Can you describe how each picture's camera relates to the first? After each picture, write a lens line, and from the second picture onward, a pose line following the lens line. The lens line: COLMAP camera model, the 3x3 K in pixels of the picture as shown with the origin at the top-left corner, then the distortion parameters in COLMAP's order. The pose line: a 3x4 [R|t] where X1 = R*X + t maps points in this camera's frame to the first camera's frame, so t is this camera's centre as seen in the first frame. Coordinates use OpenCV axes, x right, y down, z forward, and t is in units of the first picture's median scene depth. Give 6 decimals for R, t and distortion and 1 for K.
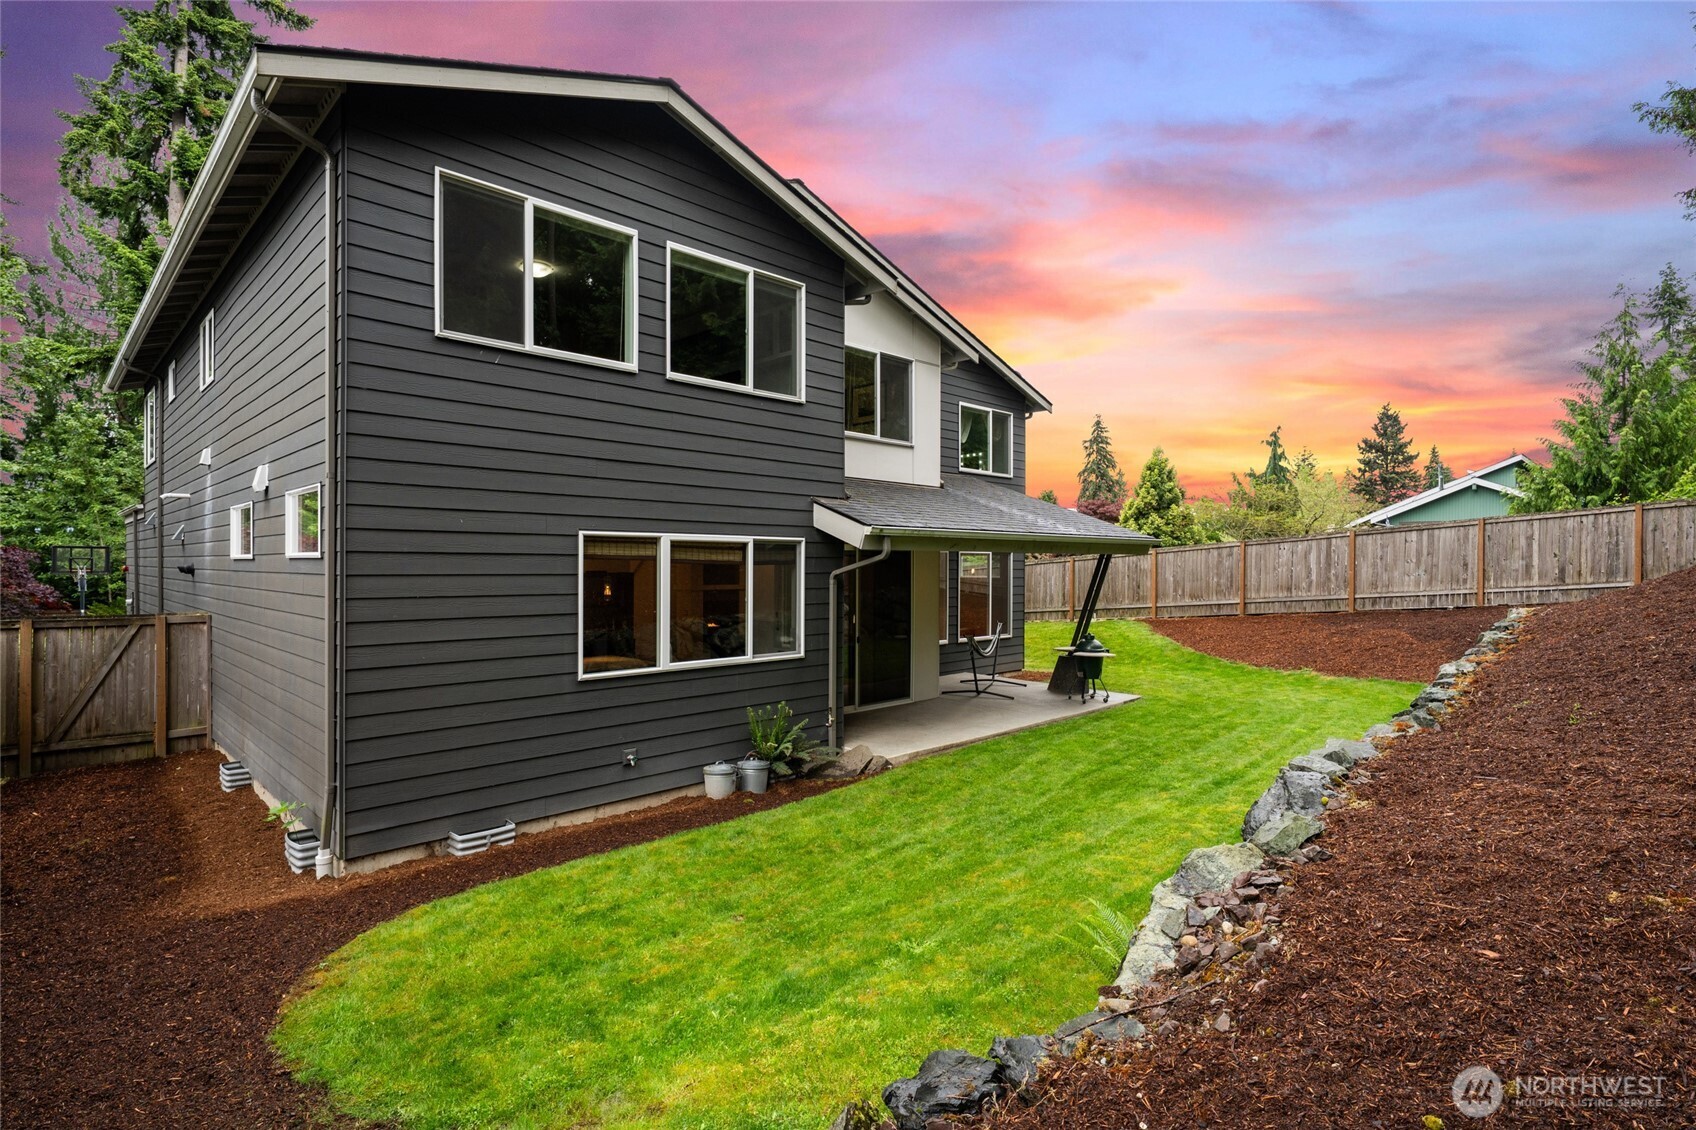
lens RADIAL K [[817.5, 0, 848.0], [0, 817.5, 565.0], [0, 0, 1]] dist [-0.002462, 0.000047]
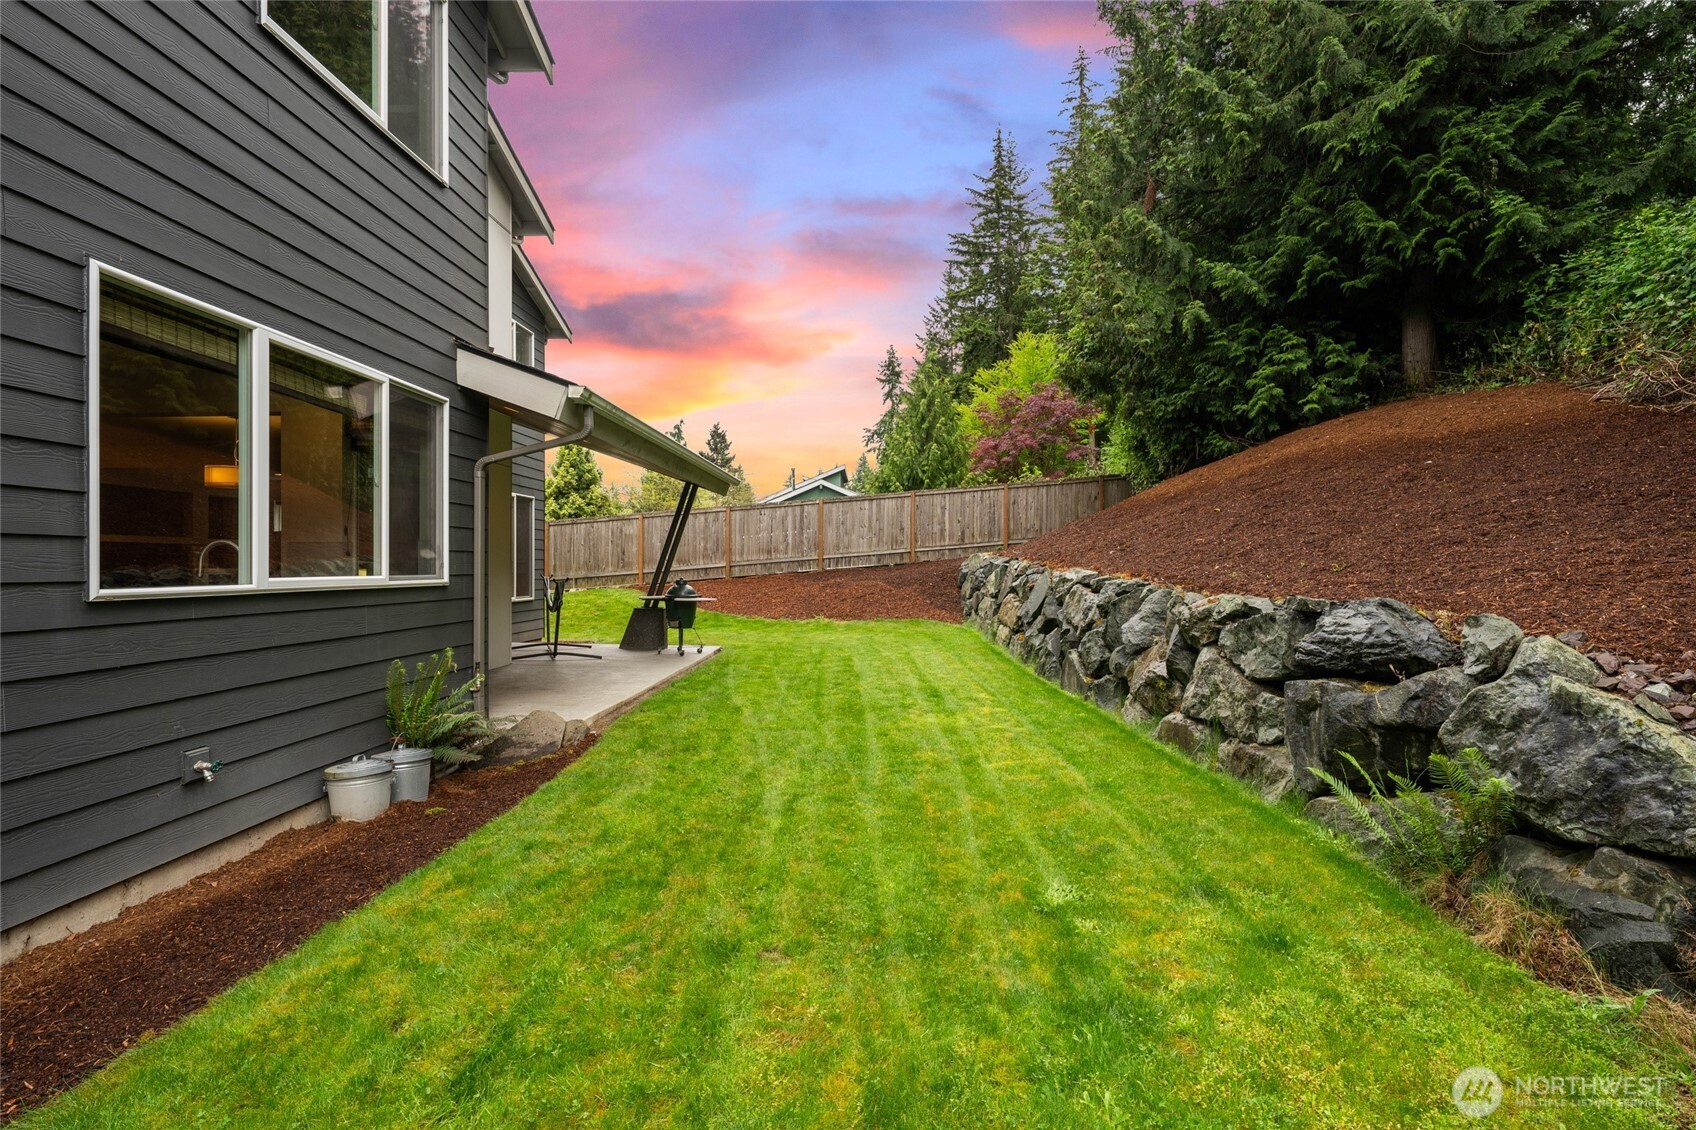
lens RADIAL K [[817.5, 0, 848.0], [0, 817.5, 565.0], [0, 0, 1]] dist [-0.002462, 0.000047]
pose [[0.728854, -0.002261, 0.684665, -0.286641], [0.000601, 0.999996, 0.002663, 0.104565], [-0.684669, -0.001530, 0.728853, 0.348763]]
